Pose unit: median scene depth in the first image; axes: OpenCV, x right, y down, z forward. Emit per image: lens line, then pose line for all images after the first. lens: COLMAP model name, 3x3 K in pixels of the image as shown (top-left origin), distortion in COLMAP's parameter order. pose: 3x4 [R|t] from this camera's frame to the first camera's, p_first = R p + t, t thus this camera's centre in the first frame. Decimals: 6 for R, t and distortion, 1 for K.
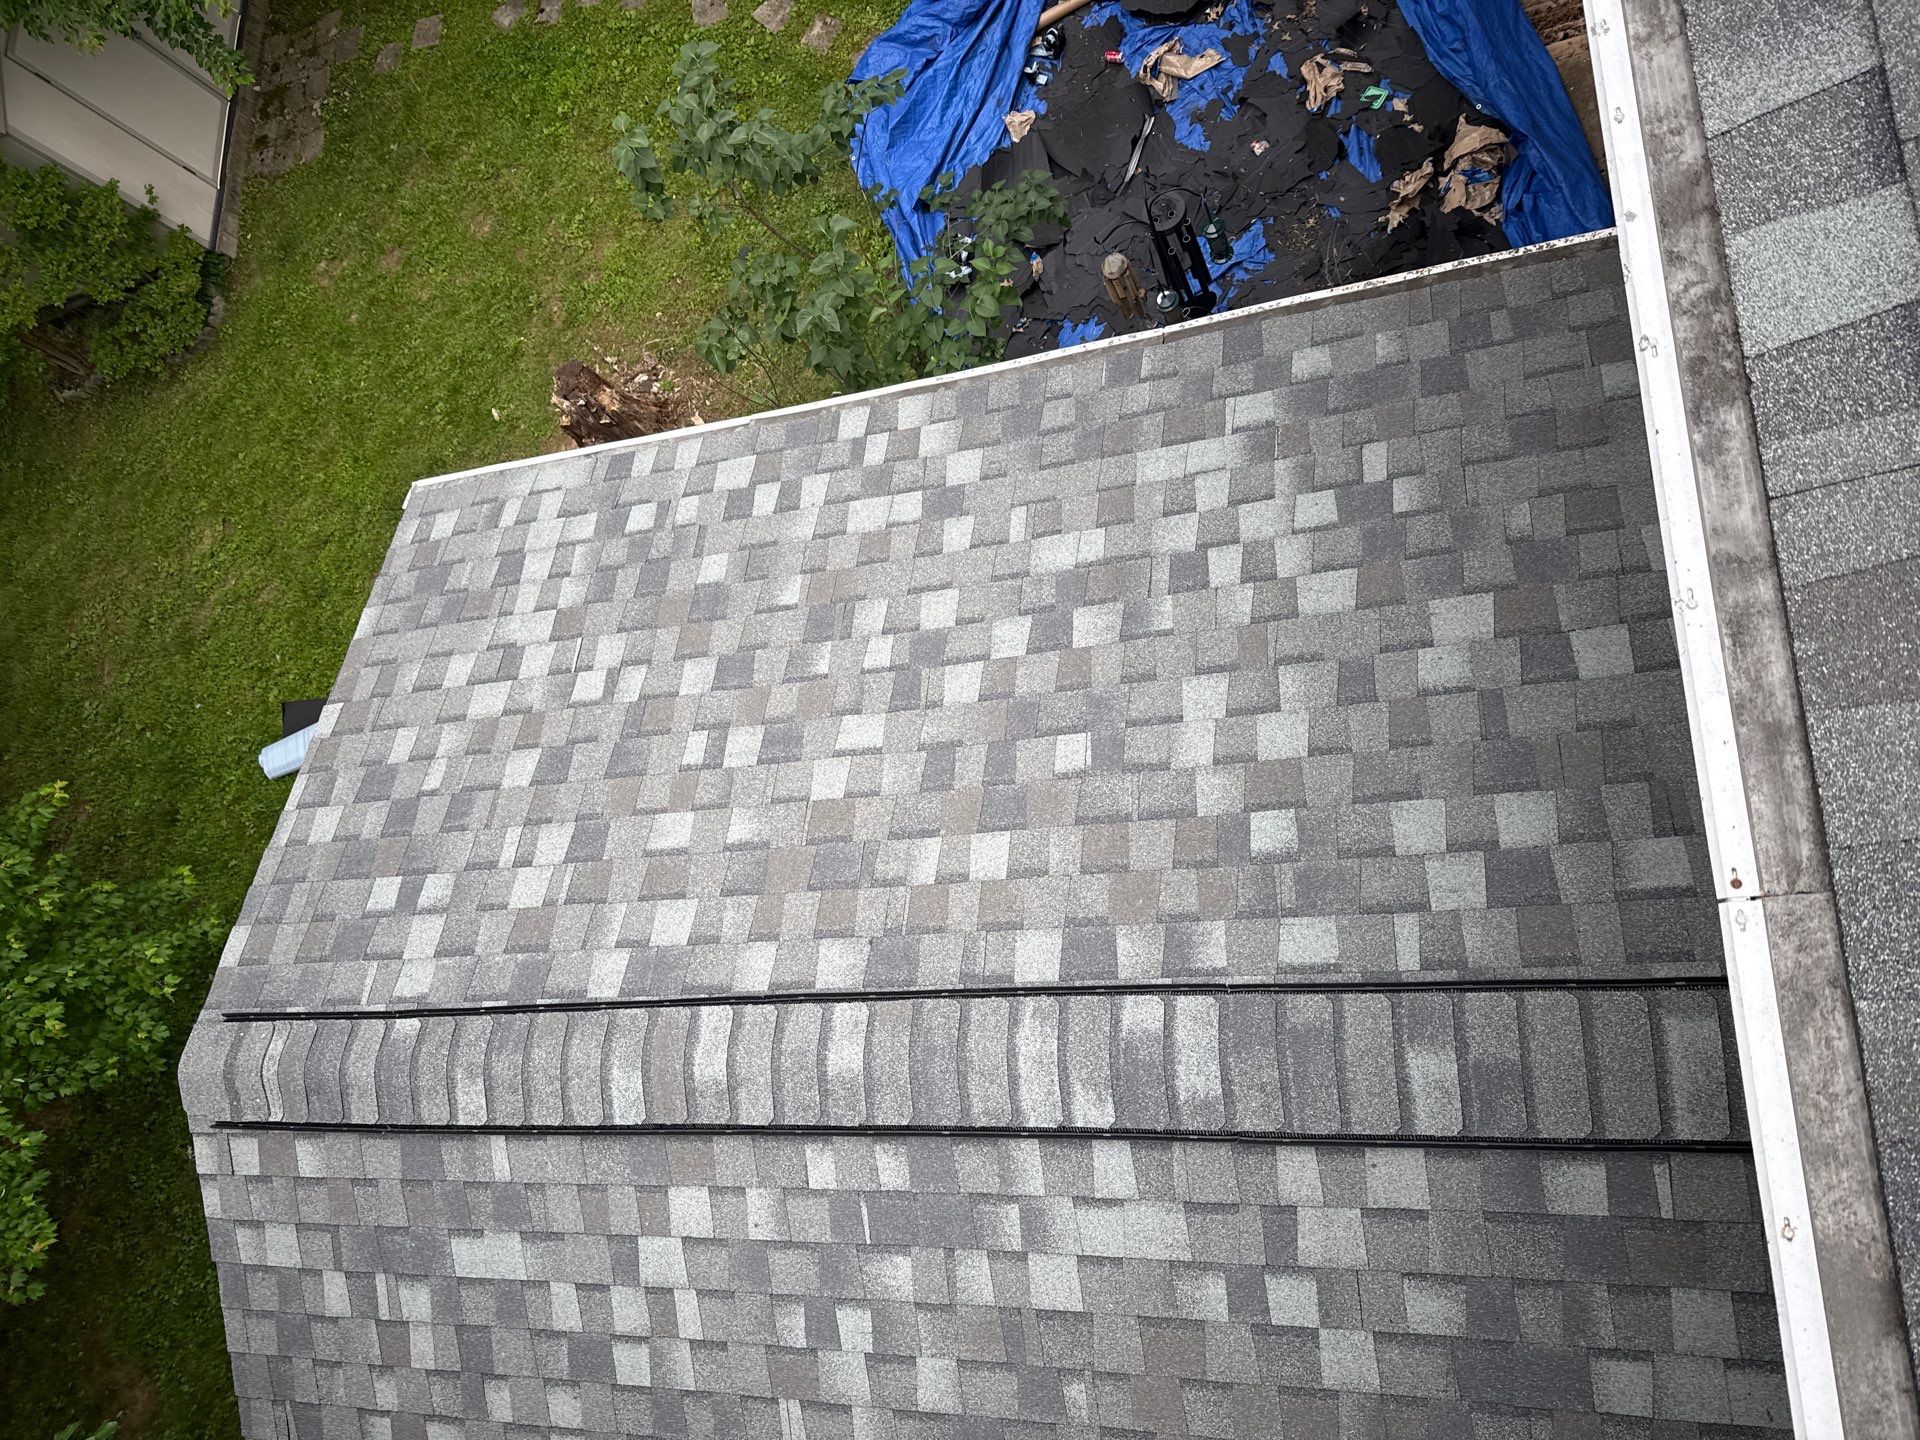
lens RADIAL K [[1323.8, 0, 945.7], [0, 1323.8, 724.3], [0, 0, 1]] dist [0.040938, -0.052225]
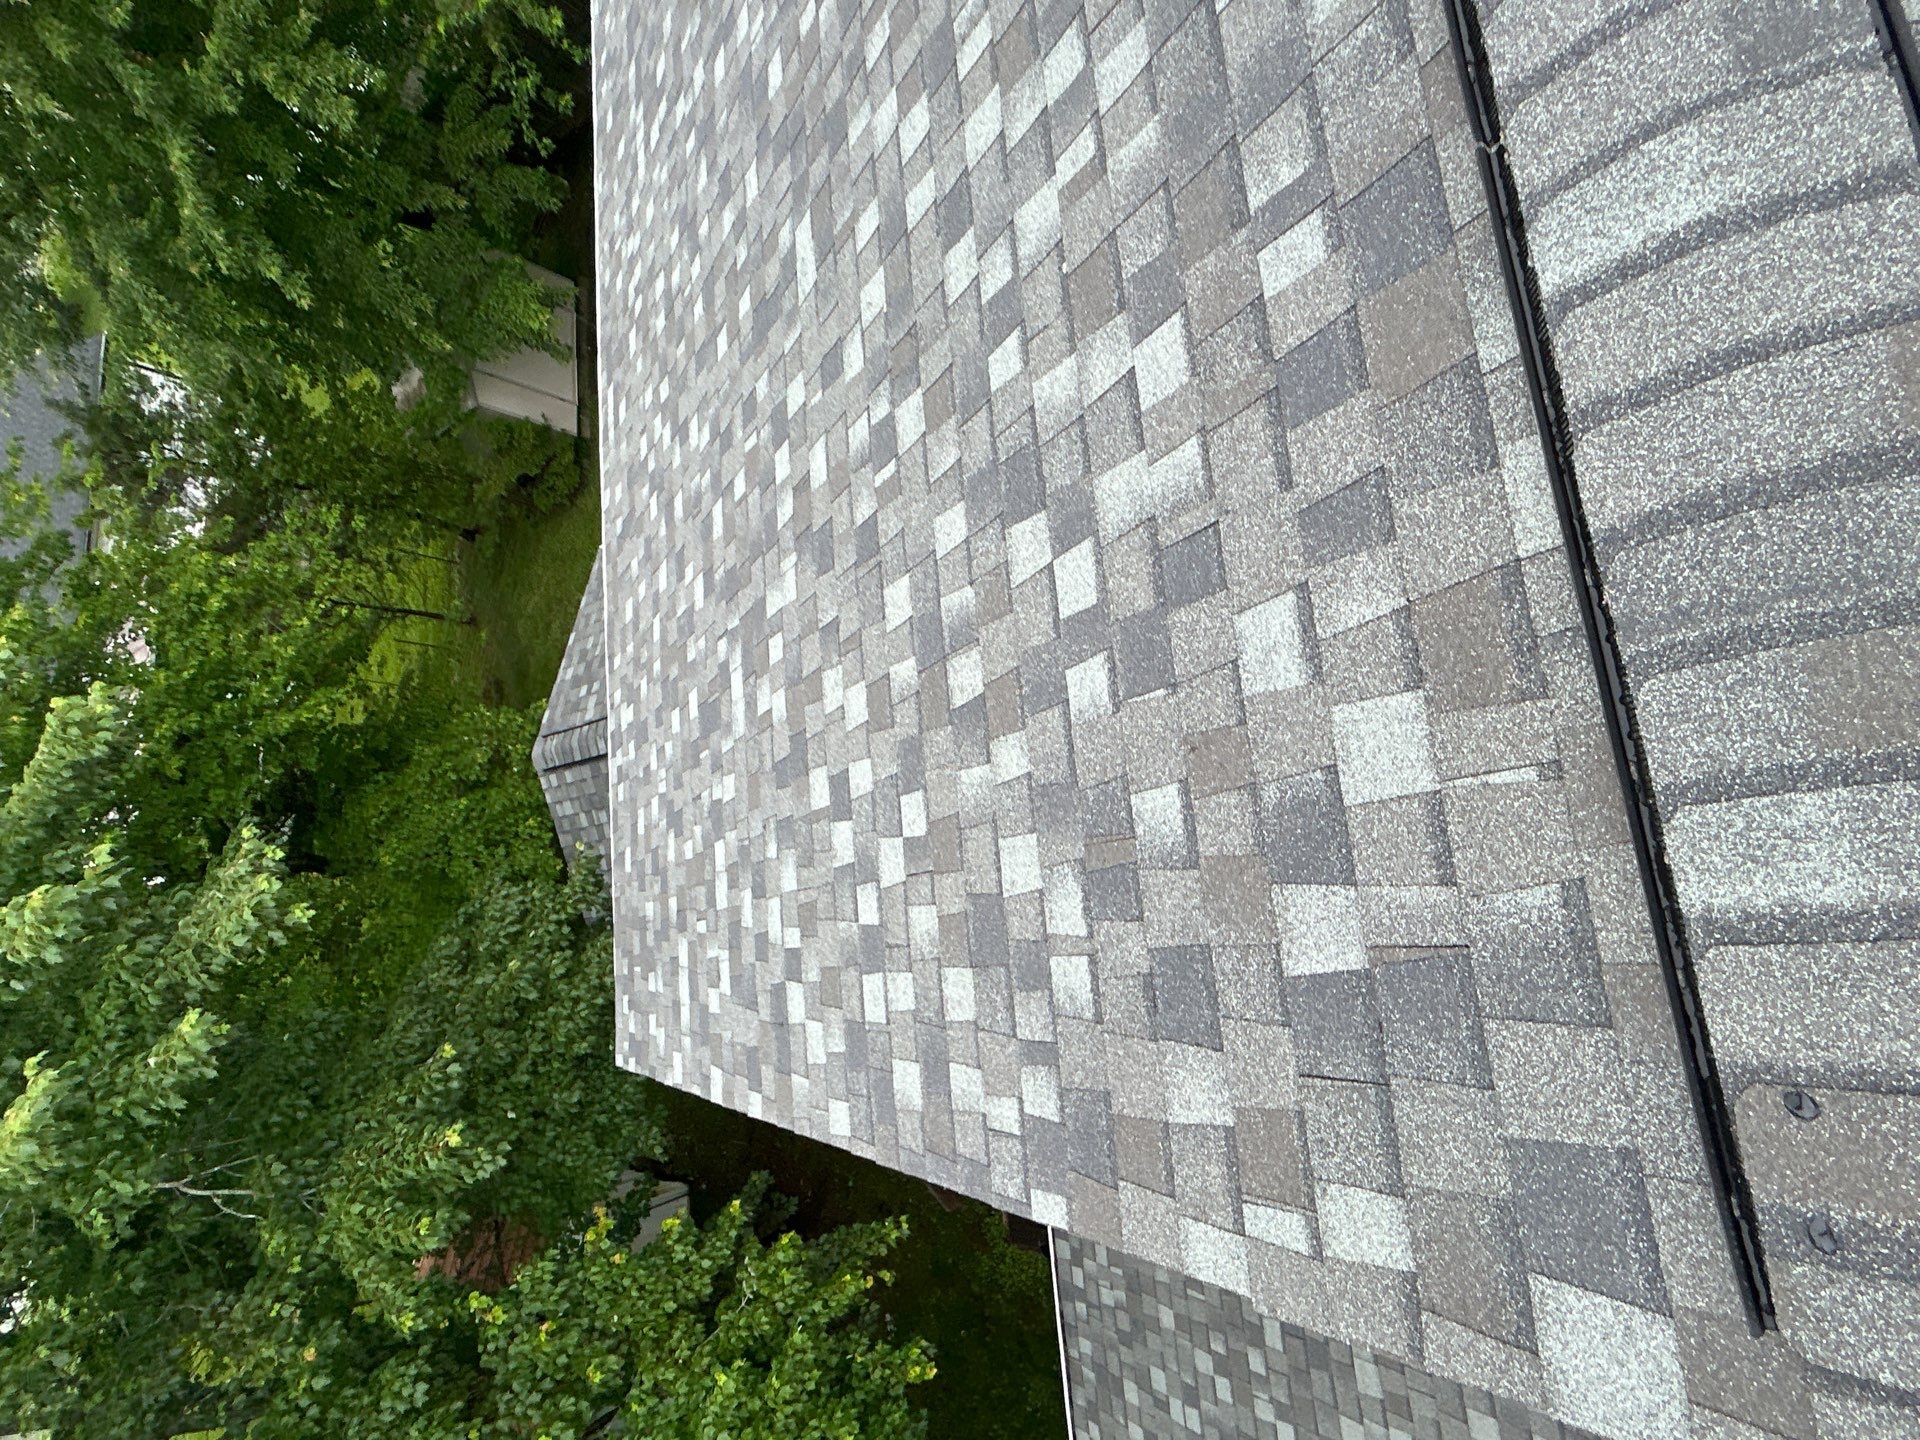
lens RADIAL K [[996.9, 0, 960.2], [0, 996.9, 709.7], [0, 0, 1]] dist [-0.009712, 0.005856]
pose [[0.956510, -0.126046, -0.263059, 1.085516], [0.141260, 0.989178, 0.039665, 0.227449], [0.255213, -0.075100, 0.963964, -1.040296]]
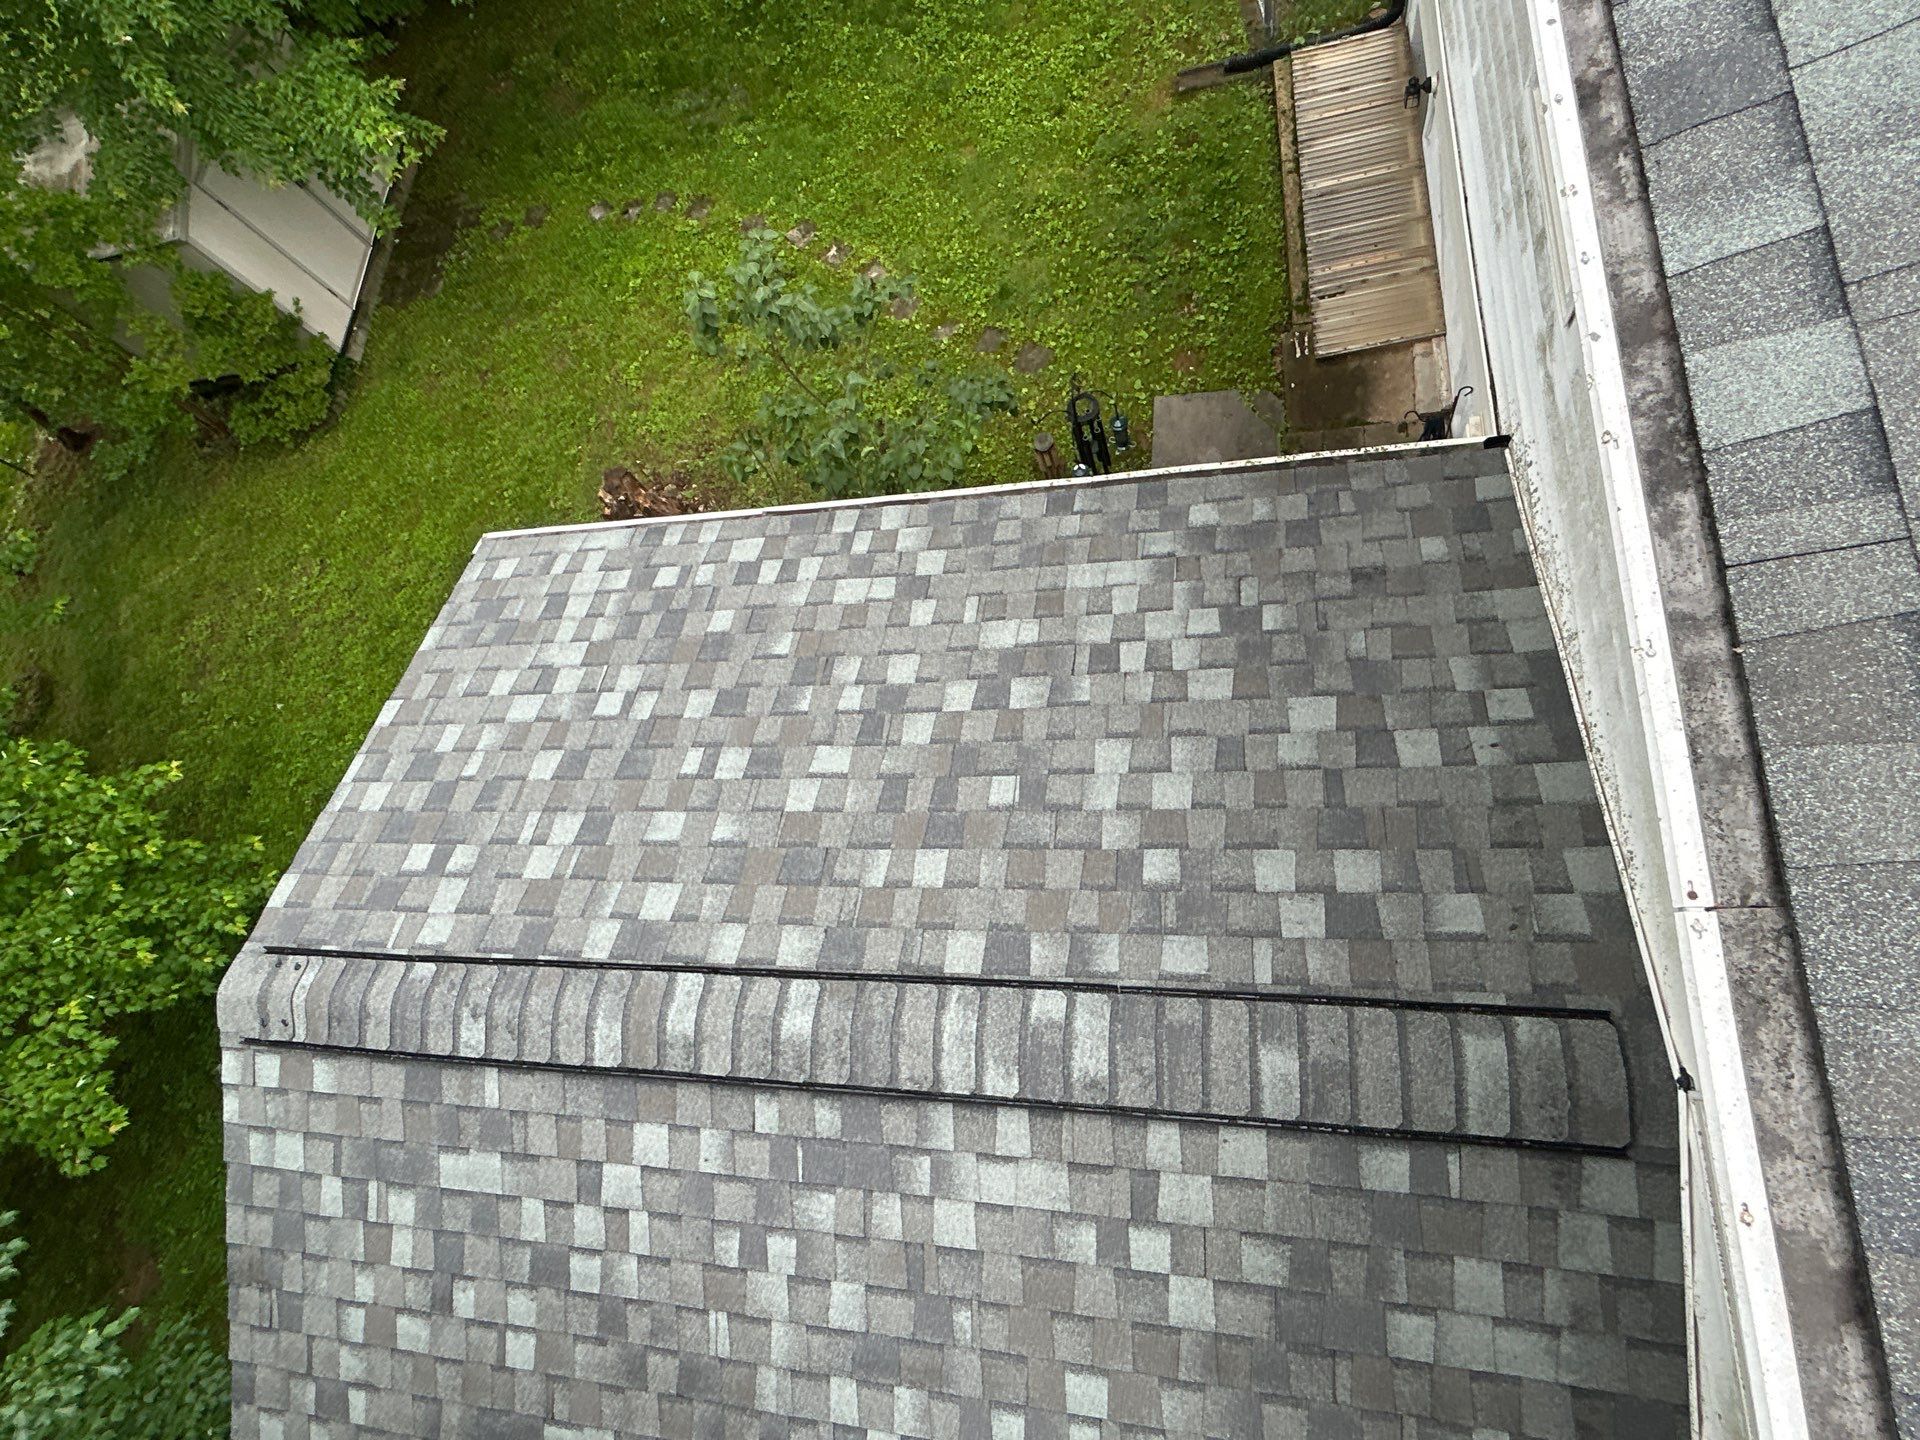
lens RADIAL K [[996.9, 0, 953.3], [0, 996.9, 719.2], [0, 0, 1]] dist [-0.009712, 0.005856]
pose [[0.991472, 0.100377, 0.083114, -0.034590], [-0.094234, 0.992736, -0.074804, 0.028718], [-0.090018, 0.066334, 0.993729, 0.065256]]
